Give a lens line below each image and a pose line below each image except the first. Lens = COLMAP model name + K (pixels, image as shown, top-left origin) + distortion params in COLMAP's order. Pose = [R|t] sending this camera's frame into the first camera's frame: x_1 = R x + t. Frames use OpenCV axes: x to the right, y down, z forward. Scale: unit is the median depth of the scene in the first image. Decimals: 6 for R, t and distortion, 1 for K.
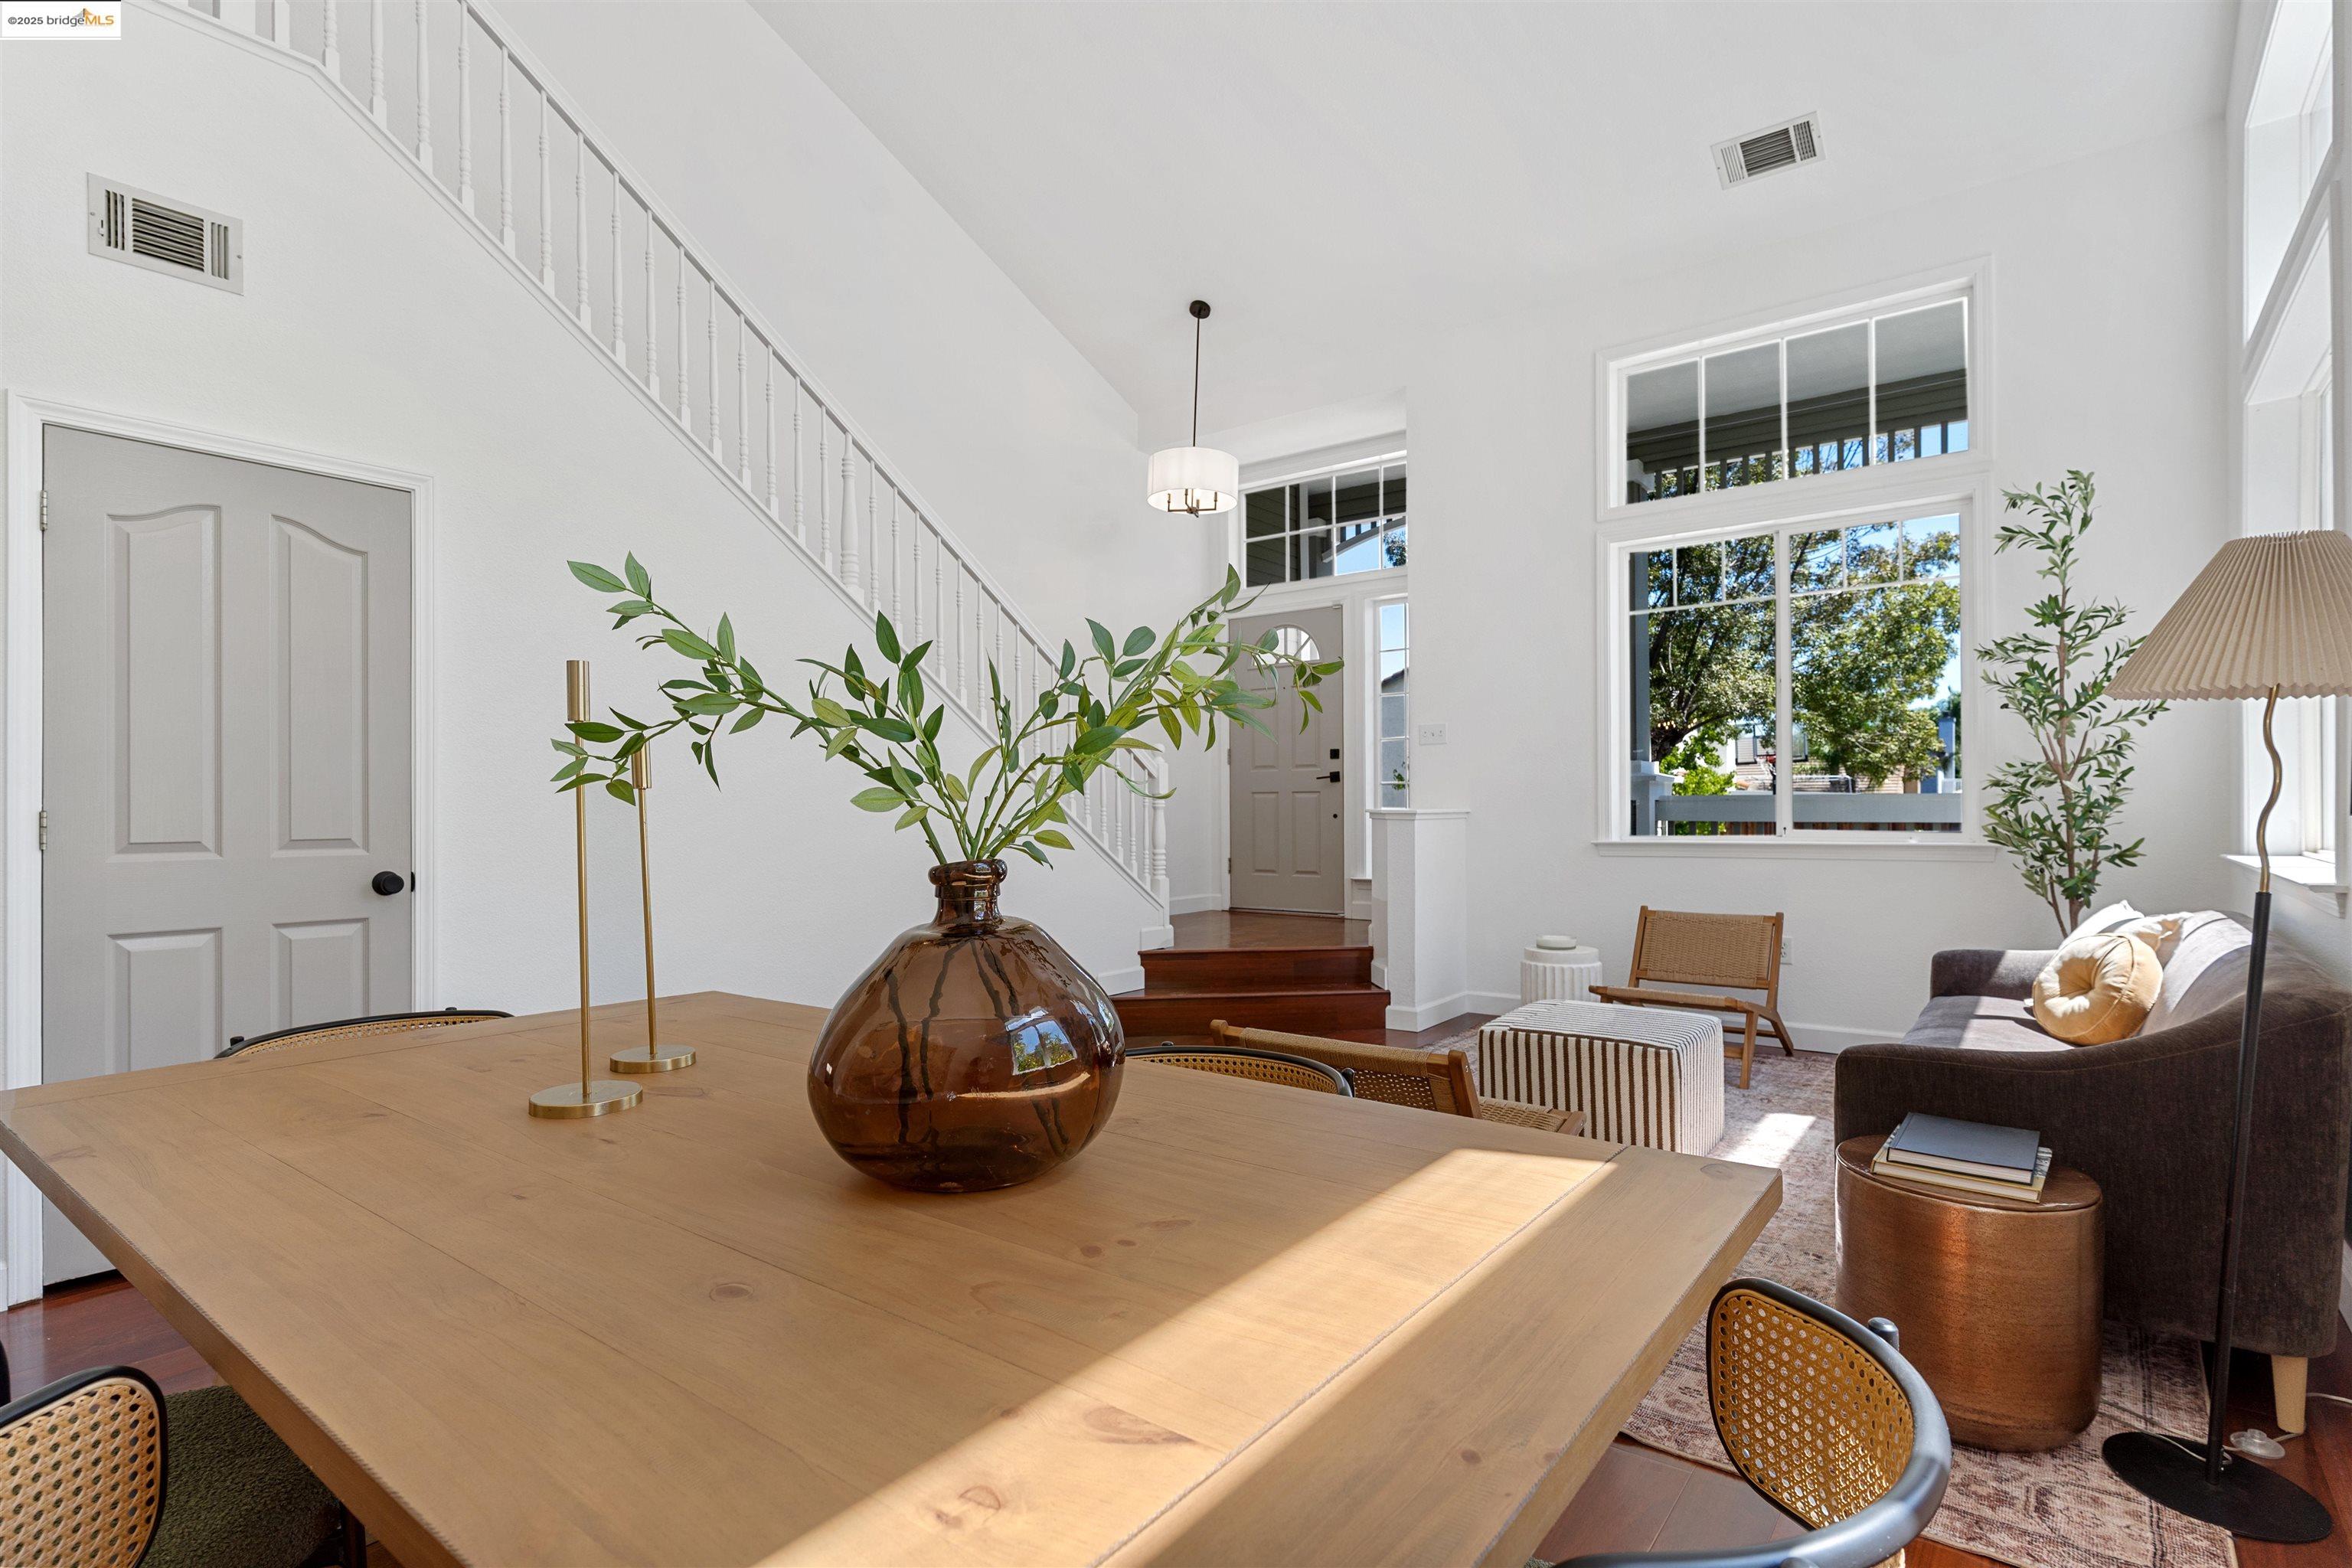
lens RADIAL K [[1142.3, 0, 1164.2], [0, 1142.3, 800.6], [0, 0, 1]] dist [-0.007777, 0.001291]
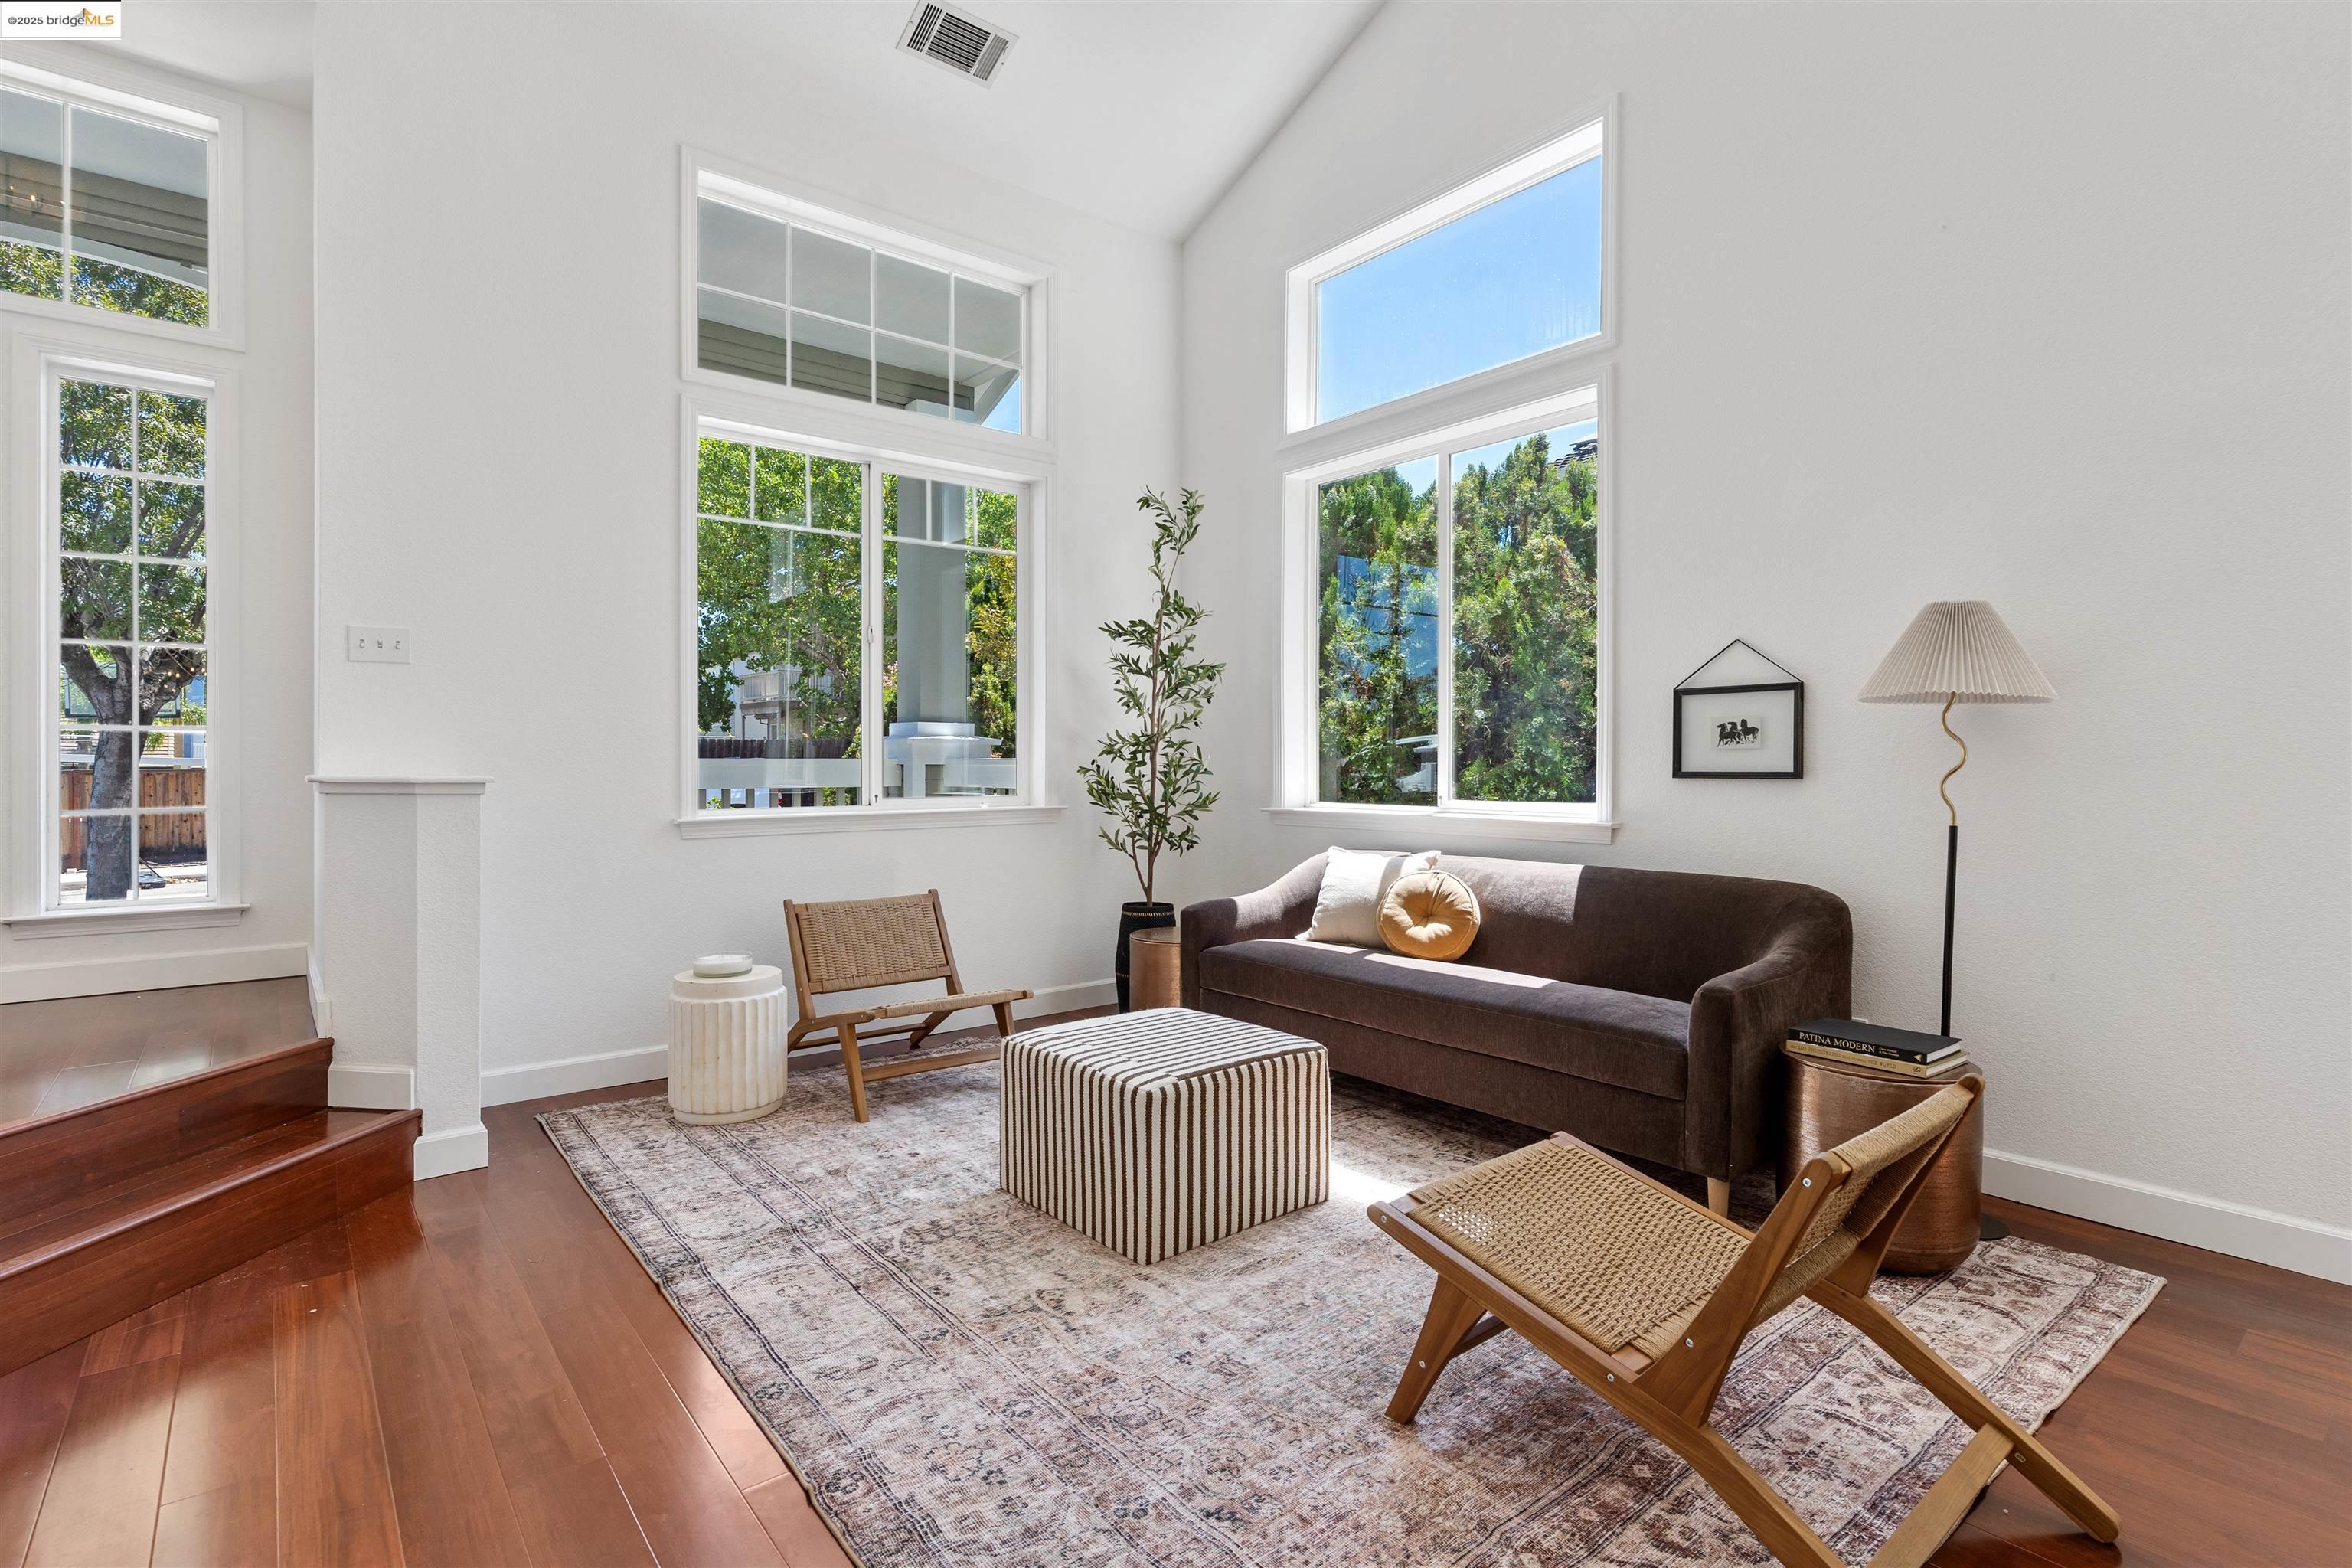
lens RADIAL K [[1082.6, 0, 1153.2], [0, 1082.6, 784.8], [0, 0, 1]] dist [-0.017923, 0.000192]
pose [[0.239123, -0.017339, 0.970835, -0.246459], [0.000000, 0.999841, 0.017857, -0.001096], [-0.970989, -0.004270, 0.239084, 0.577543]]
